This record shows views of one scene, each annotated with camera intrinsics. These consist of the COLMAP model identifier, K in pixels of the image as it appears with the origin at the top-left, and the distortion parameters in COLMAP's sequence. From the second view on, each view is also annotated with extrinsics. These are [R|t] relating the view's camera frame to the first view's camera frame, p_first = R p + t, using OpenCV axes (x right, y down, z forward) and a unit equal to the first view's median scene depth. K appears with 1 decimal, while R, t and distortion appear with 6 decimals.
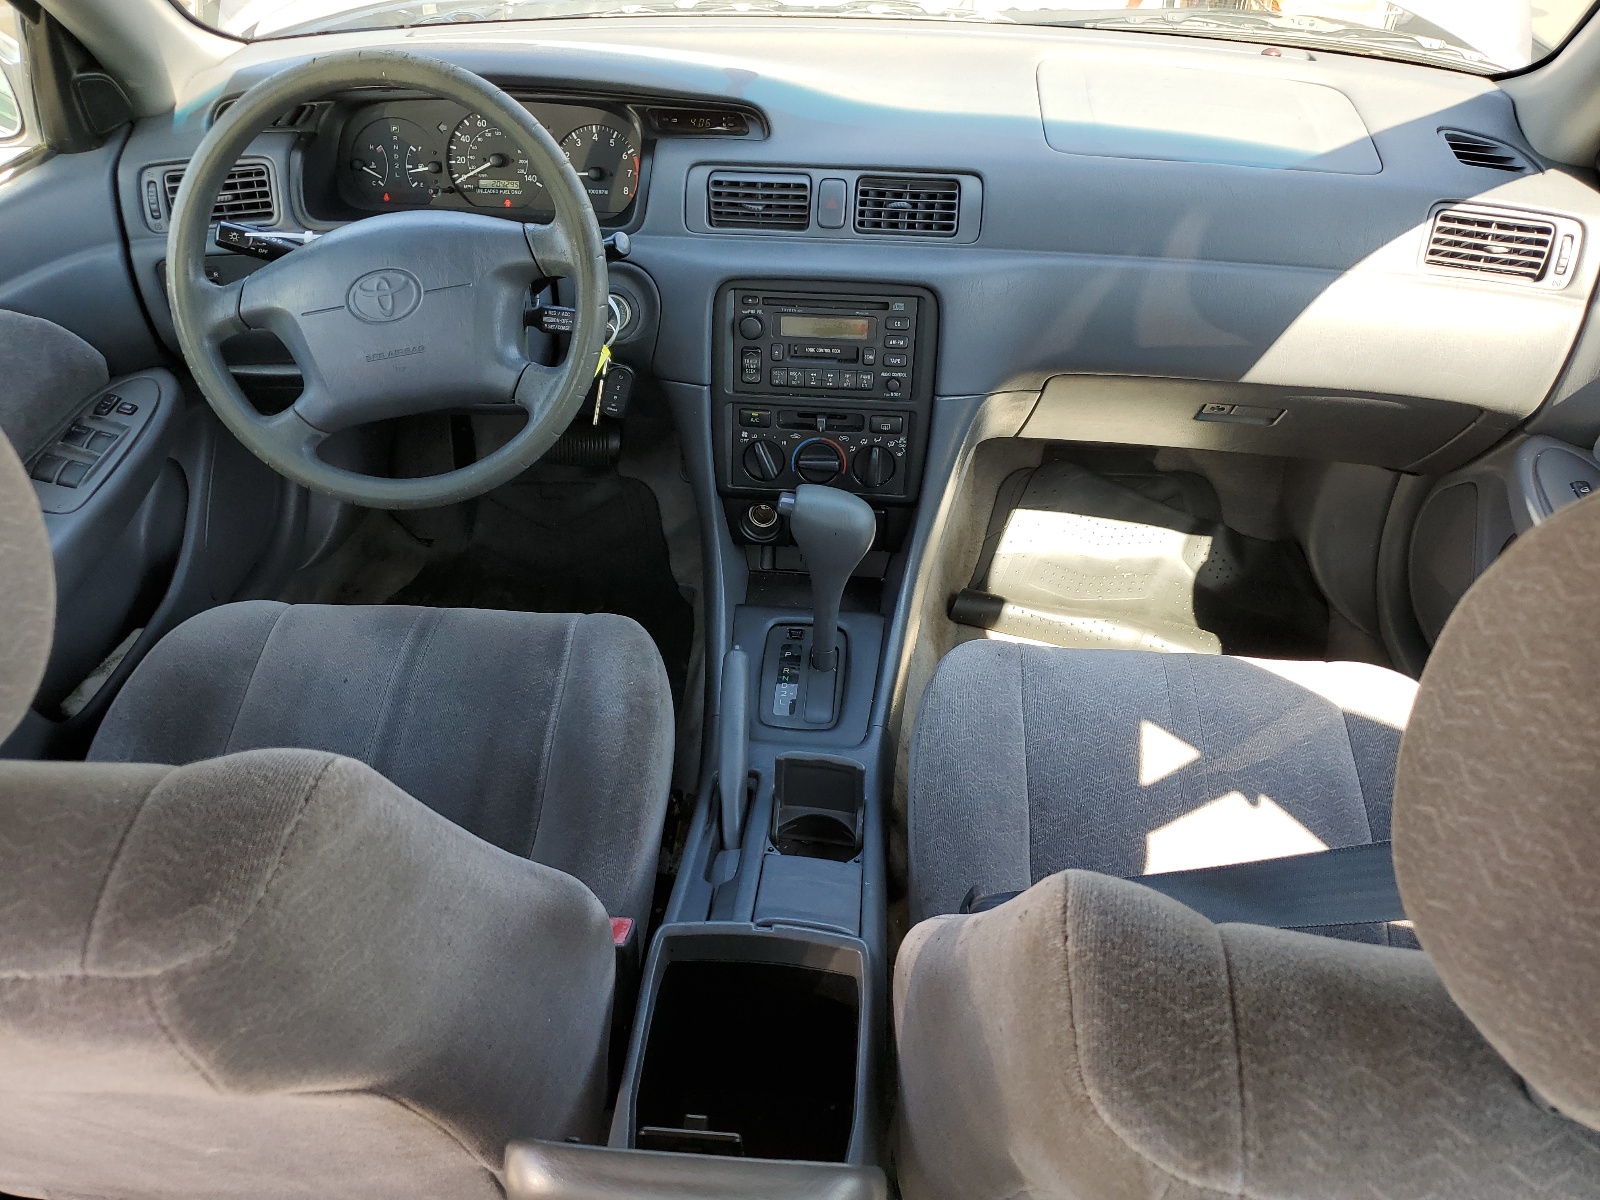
lens RADIAL K [[1216.8, 0, 798.7], [0, 1216.8, 599.2], [0, 0, 1]] dist [-0.006147, -0.002137]
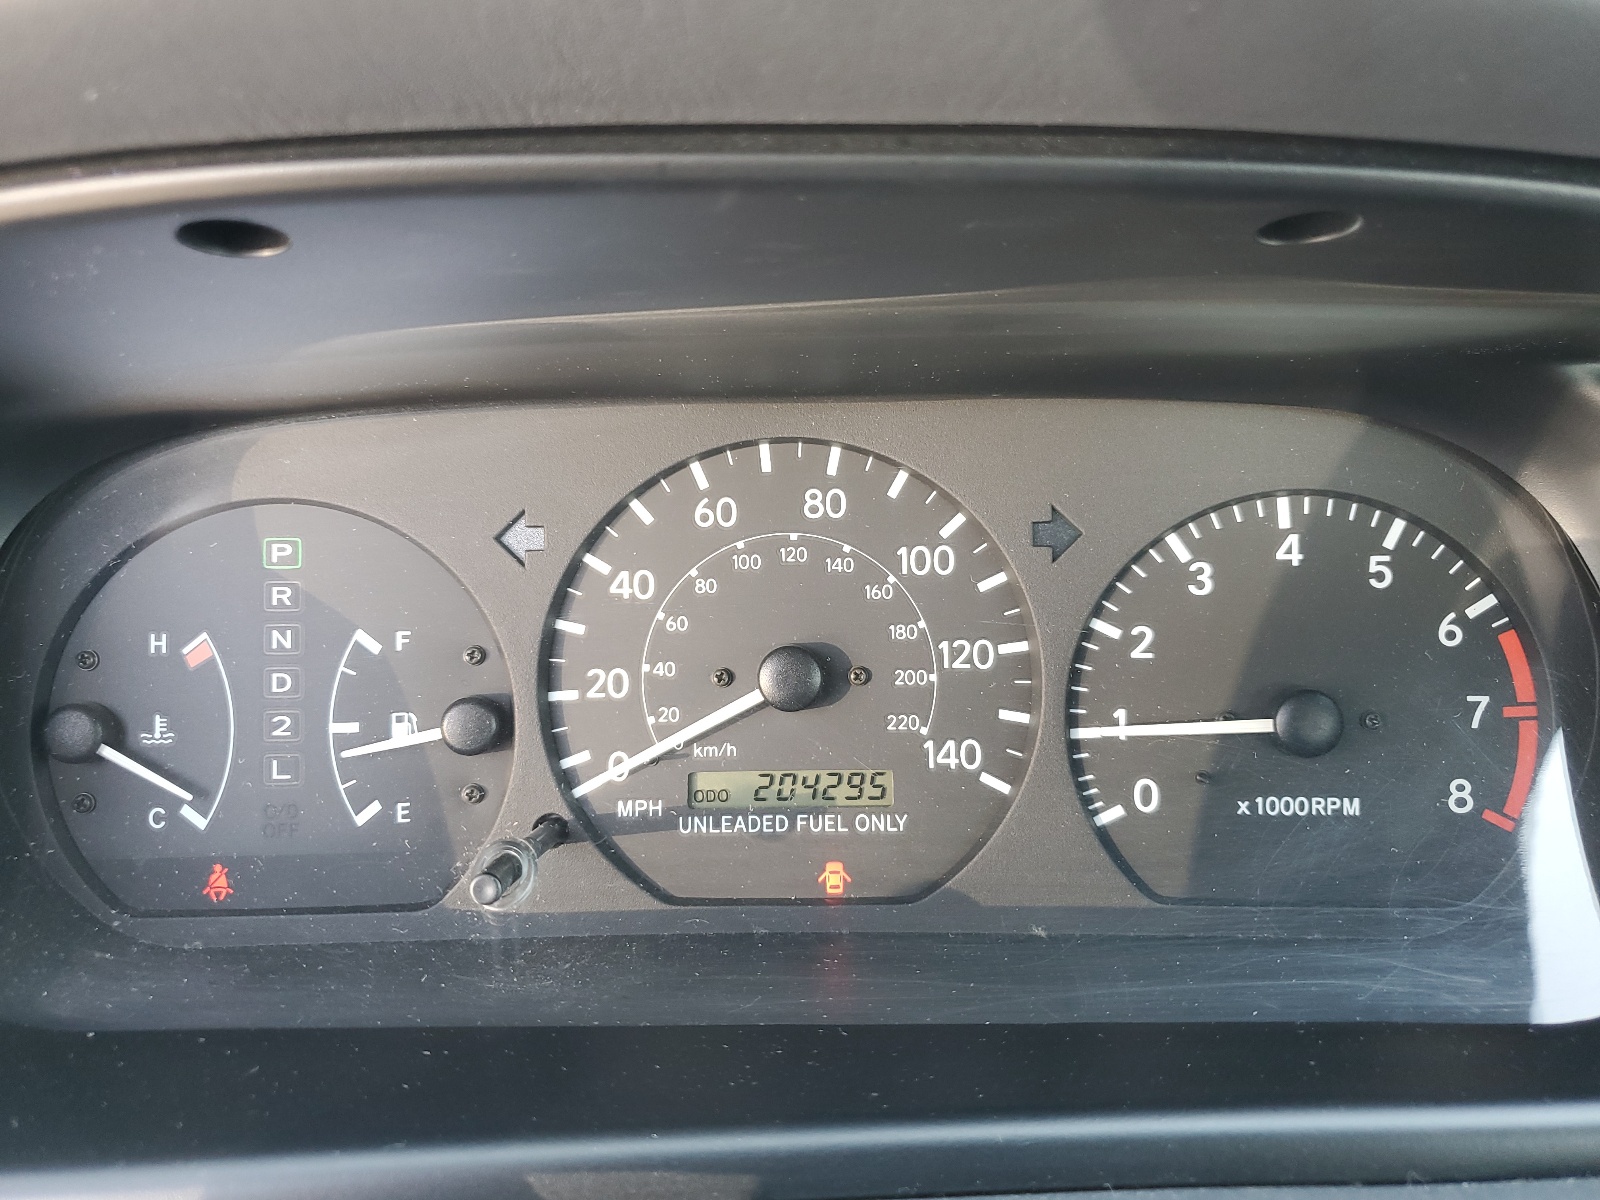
lens RADIAL K [[1216.8, 0, 800.2], [0, 1216.8, 601.2], [0, 0, 1]] dist [-0.006147, -0.002137]
pose [[0.996302, -0.043881, 0.073866, -0.260792], [0.066562, 0.937829, -0.340656, -0.303544], [-0.054325, 0.344313, 0.937282, 0.804200]]
